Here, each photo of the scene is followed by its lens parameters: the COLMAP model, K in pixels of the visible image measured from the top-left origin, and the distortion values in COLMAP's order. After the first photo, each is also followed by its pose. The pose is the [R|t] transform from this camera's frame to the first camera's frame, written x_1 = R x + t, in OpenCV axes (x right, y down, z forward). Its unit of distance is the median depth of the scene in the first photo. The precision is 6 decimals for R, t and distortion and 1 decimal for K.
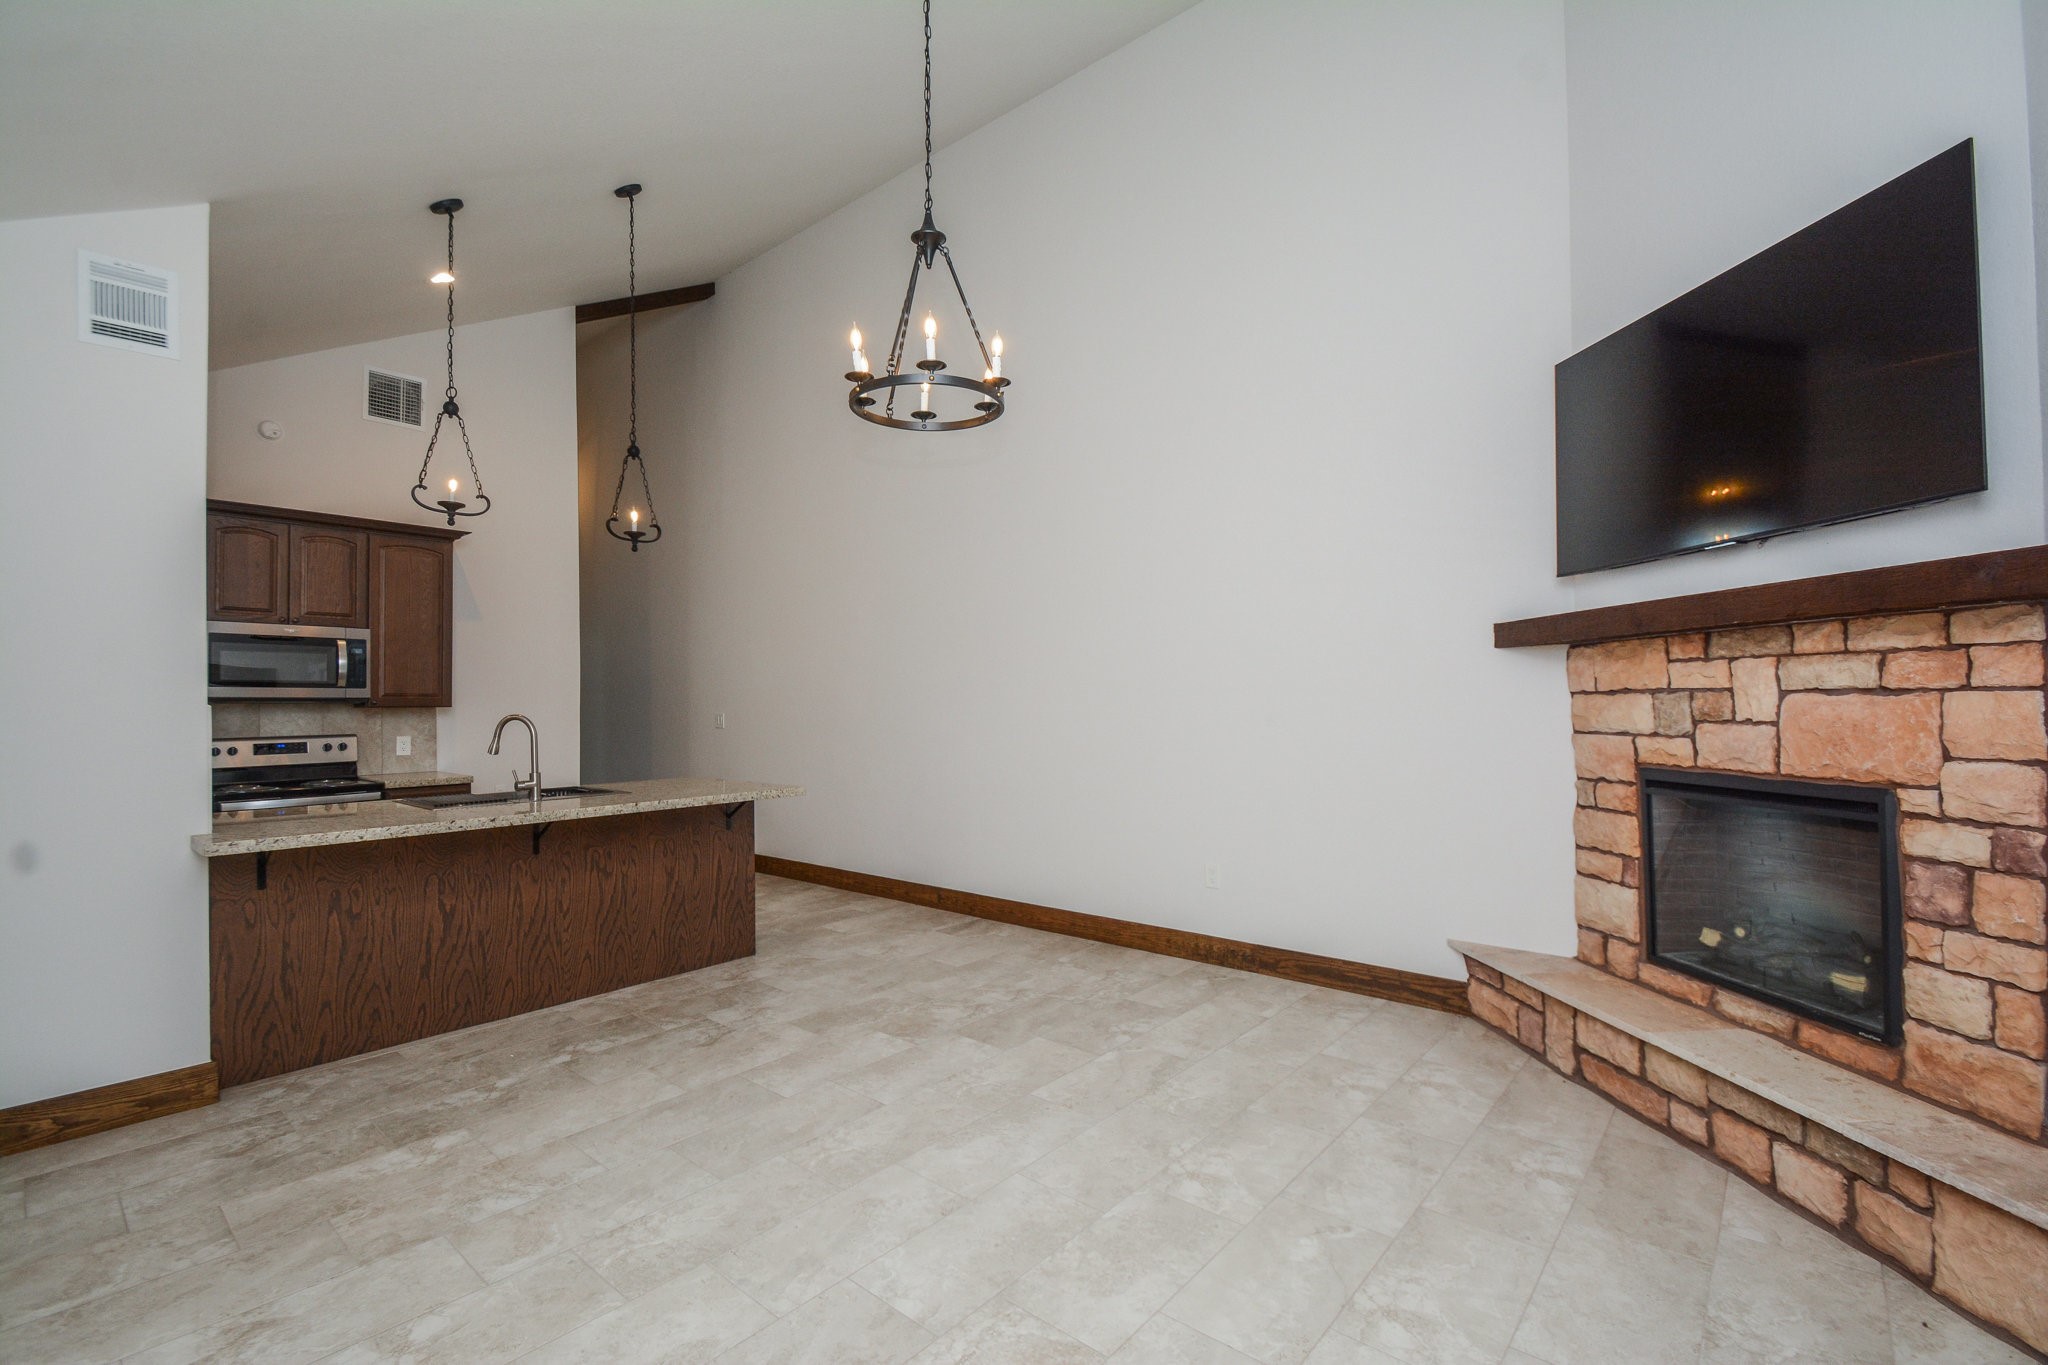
lens RADIAL K [[938.8, 0, 1055.4], [0, 938.8, 689.7], [0, 0, 1]] dist [0.009805, -0.012171]
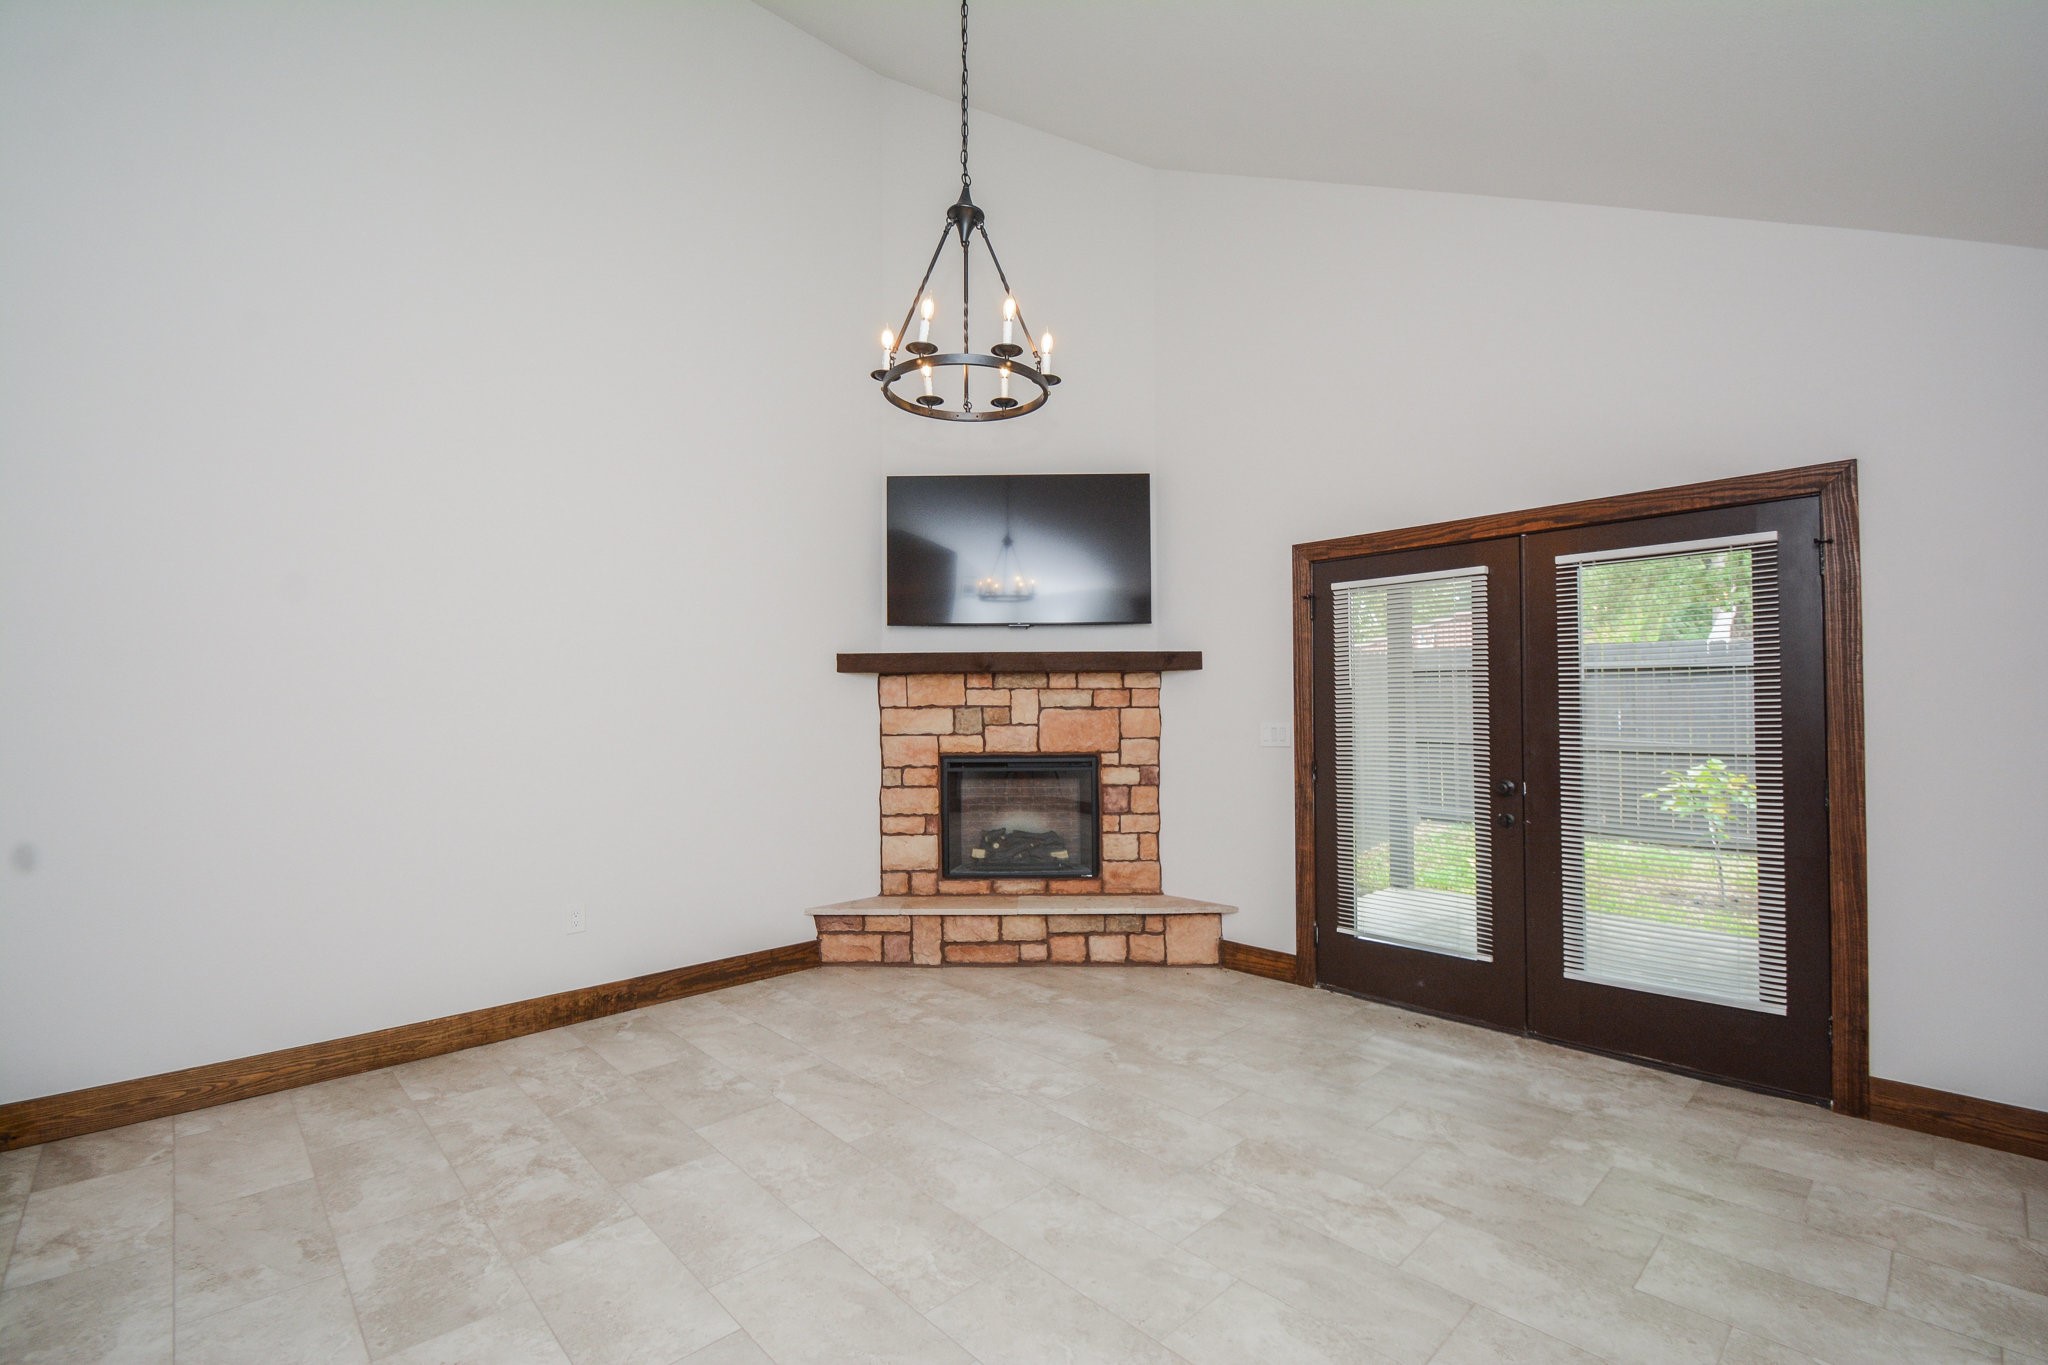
lens RADIAL K [[938.8, 0, 999.1], [0, 938.8, 693.4], [0, 0, 1]] dist [0.009805, -0.012171]
pose [[0.092308, 0.020396, 0.995522, -1.005203], [-0.009563, 0.999762, -0.019597, 0.009827], [-0.995685, -0.007711, 0.092481, 0.832282]]
